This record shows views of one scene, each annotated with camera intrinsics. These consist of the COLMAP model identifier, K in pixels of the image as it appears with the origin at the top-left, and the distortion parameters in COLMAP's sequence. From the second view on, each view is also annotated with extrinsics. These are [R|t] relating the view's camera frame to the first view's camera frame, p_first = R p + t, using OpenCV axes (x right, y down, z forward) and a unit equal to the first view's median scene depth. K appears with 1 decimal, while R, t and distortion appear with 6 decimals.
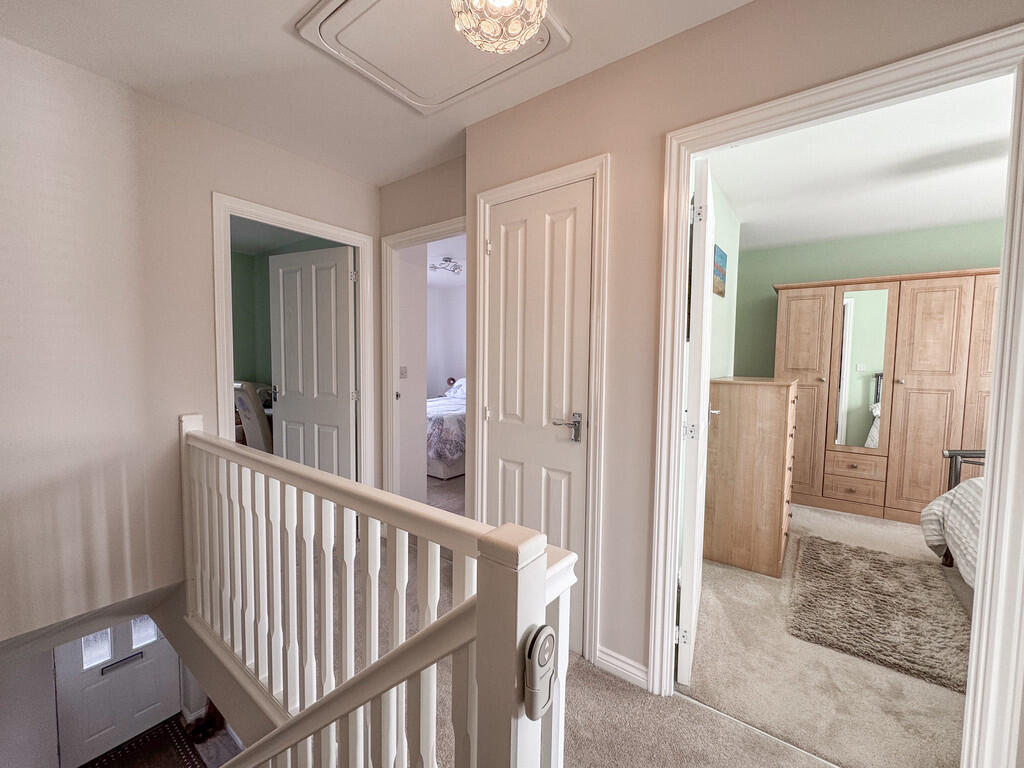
lens RADIAL K [[408.2, 0, 511.7], [0, 408.2, 382.0], [0, 0, 1]] dist [-0.004083, 0.000010]
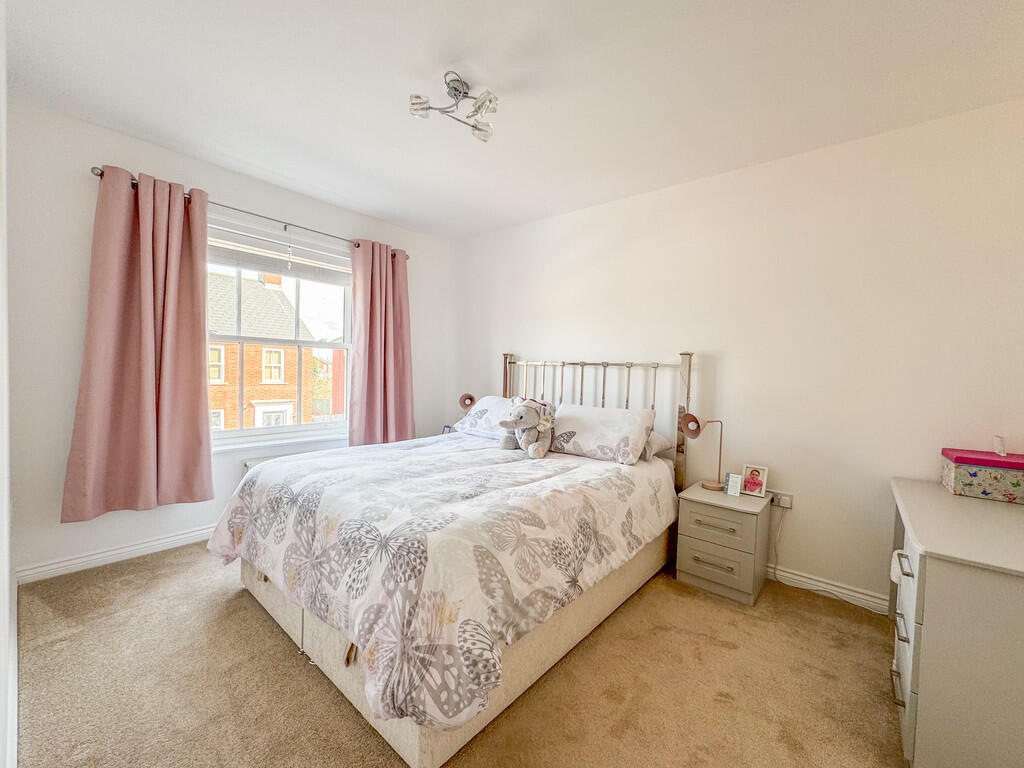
lens RADIAL K [[408.2, 0, 511.7], [0, 408.2, 382.0], [0, 0, 1]] dist [-0.004083, 0.000010]
pose [[0.998400, 0.017417, -0.053788, -0.084039], [-0.018972, 0.999413, -0.028540, -0.017093], [0.053259, 0.029515, 0.998144, 0.637759]]
